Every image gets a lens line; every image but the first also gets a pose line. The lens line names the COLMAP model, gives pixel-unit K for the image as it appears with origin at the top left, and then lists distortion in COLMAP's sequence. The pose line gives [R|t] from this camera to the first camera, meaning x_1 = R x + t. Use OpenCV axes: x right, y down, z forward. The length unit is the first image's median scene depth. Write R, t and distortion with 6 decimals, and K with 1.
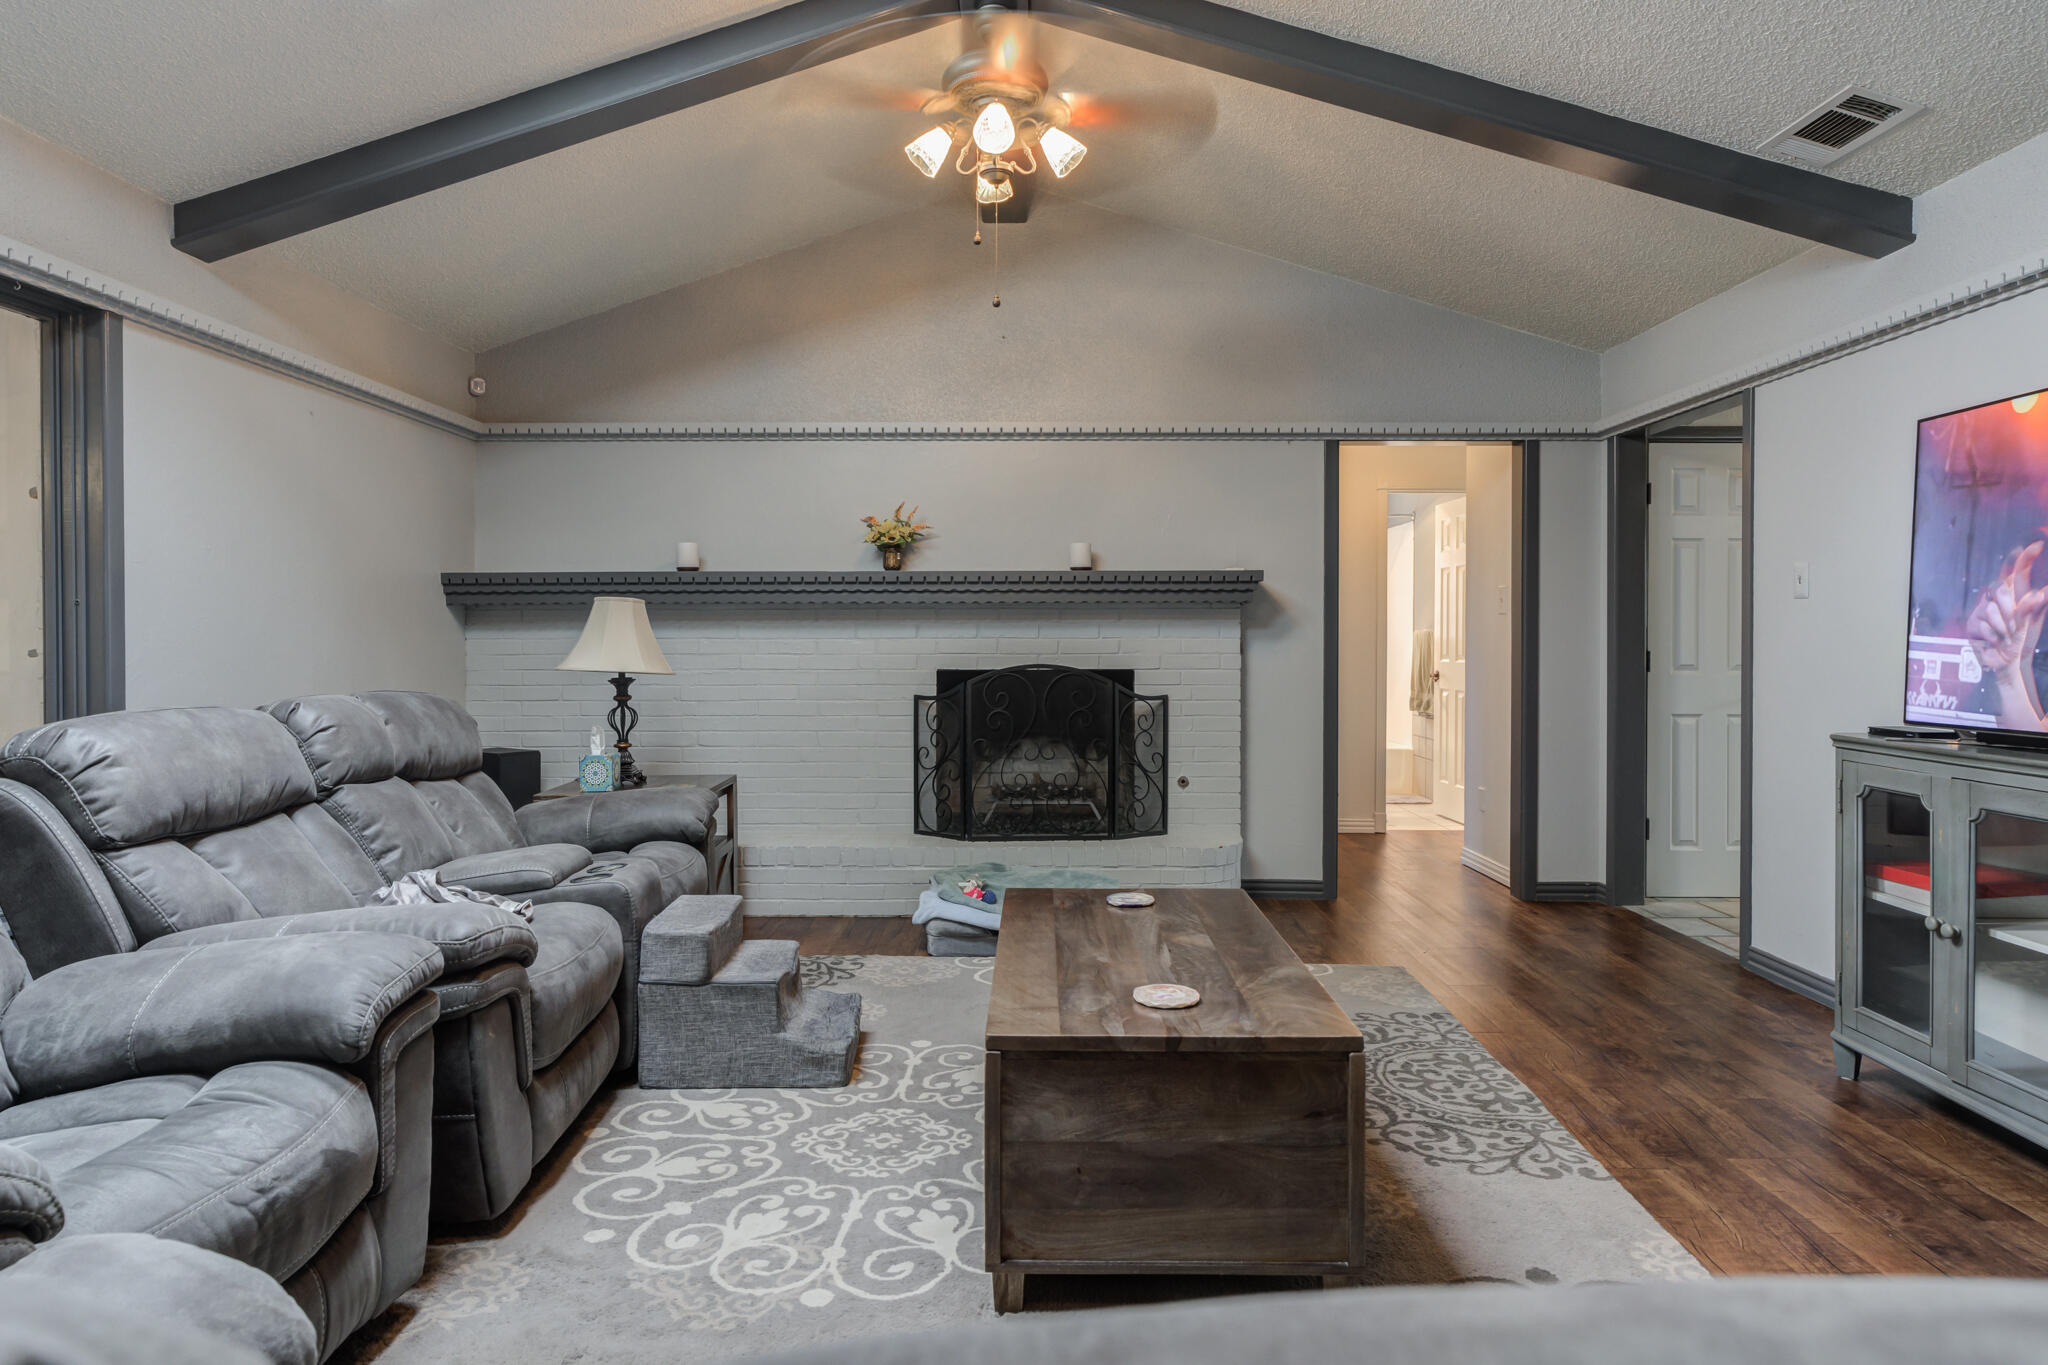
lens RADIAL K [[1210.2, 0, 982.8], [0, 1210.2, 656.4], [0, 0, 1]] dist [0.004095, 0.001667]
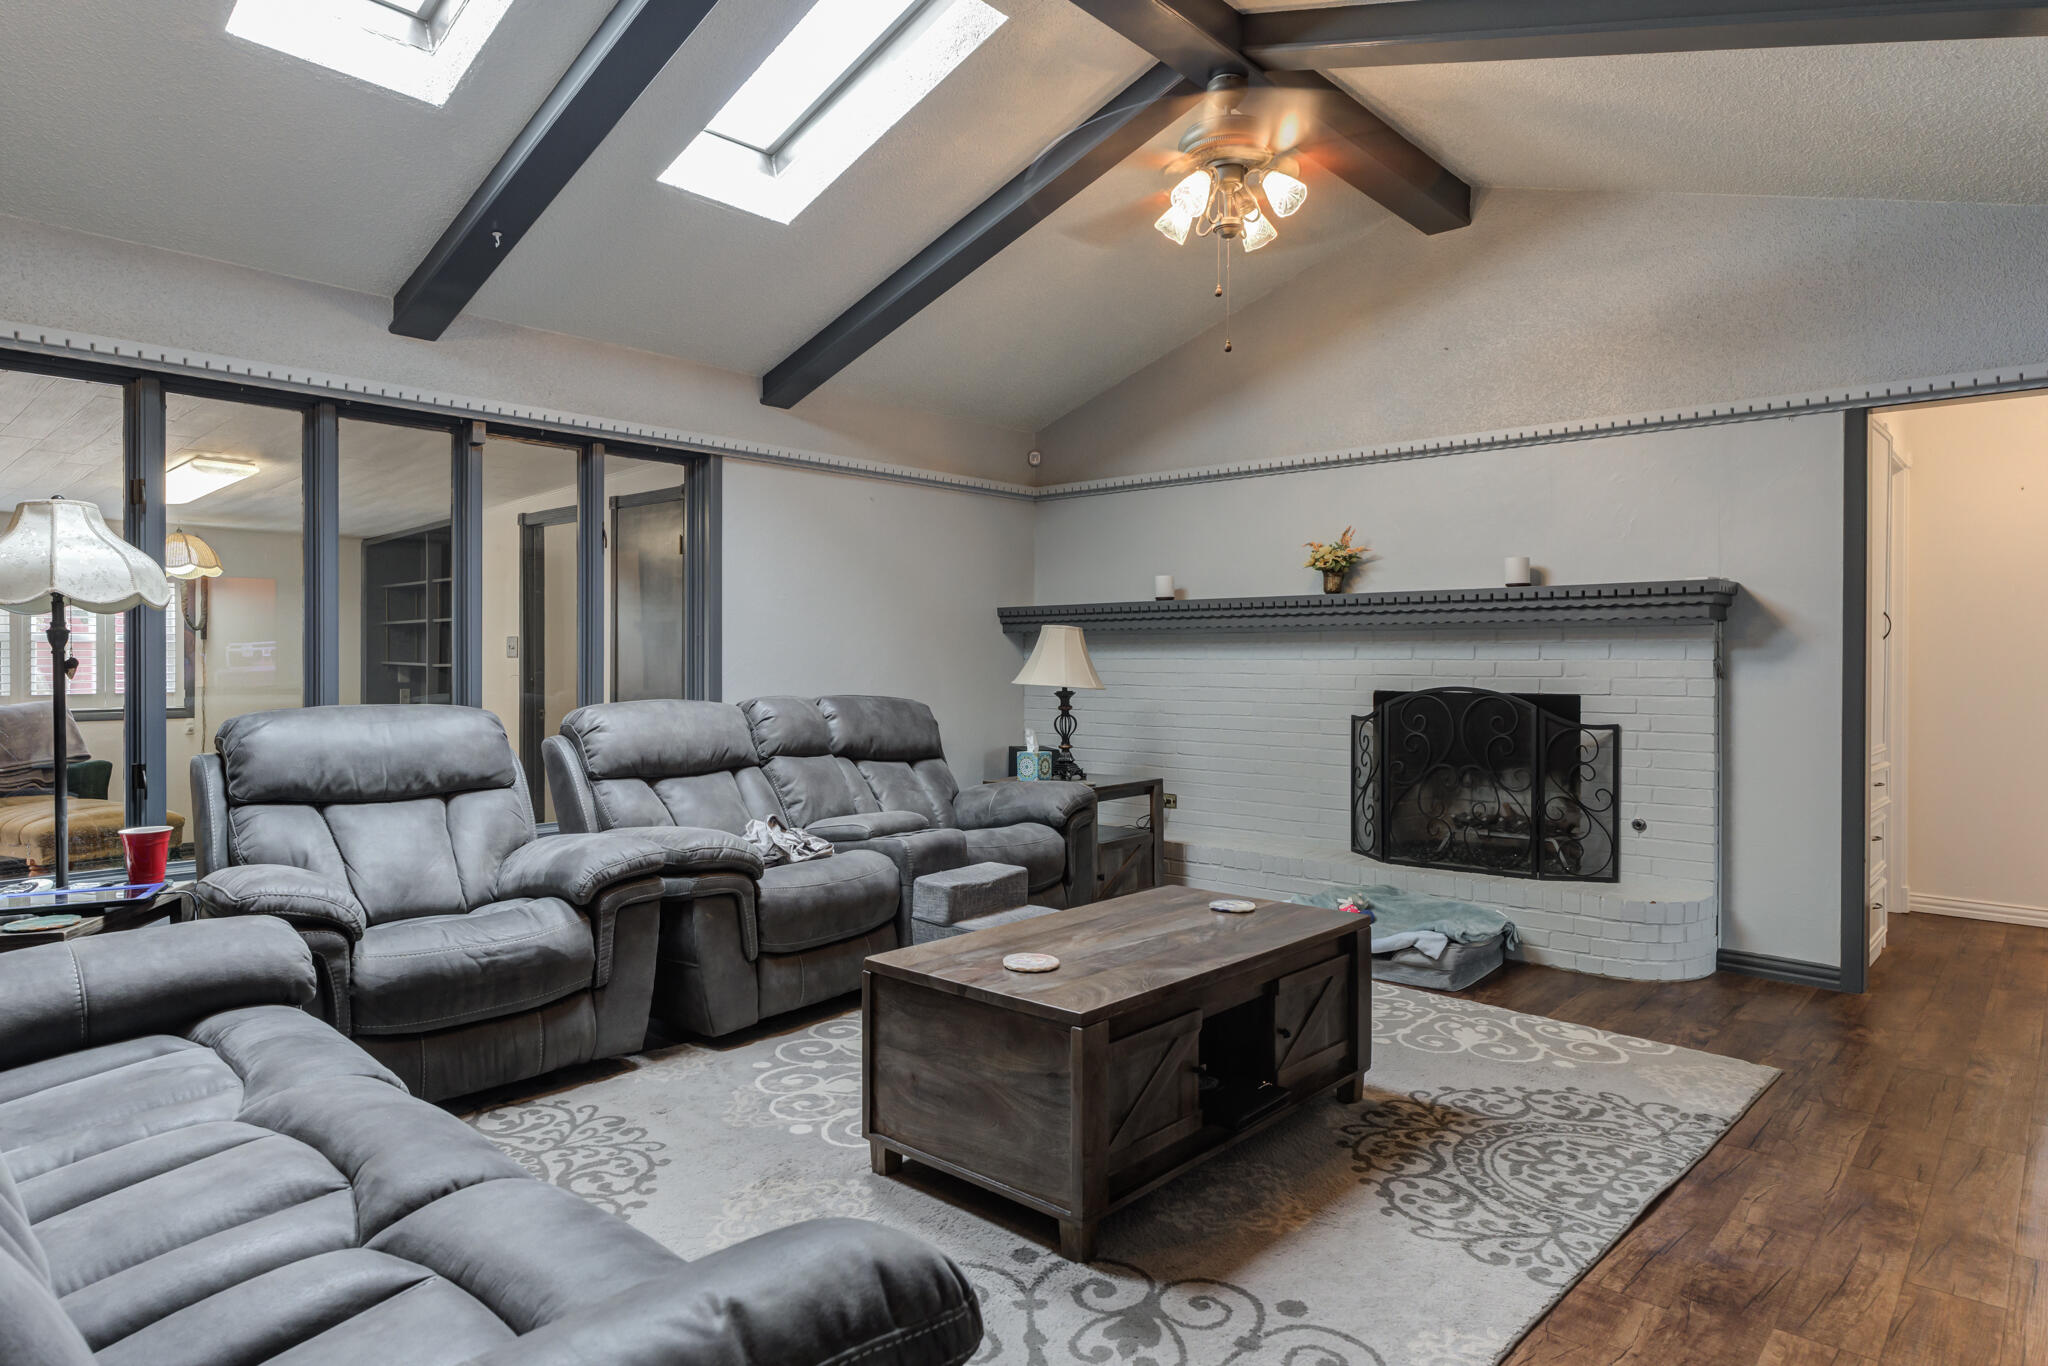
lens RADIAL K [[1184.9, 0, 976.2], [0, 1184.9, 674.0], [0, 0, 1]] dist [0.000559, -0.000682]
pose [[0.744346, 0.009975, -0.667720, 0.591588], [-0.012025, 0.999927, 0.001533, -0.000642], [0.667686, 0.006889, 0.744411, 0.072265]]
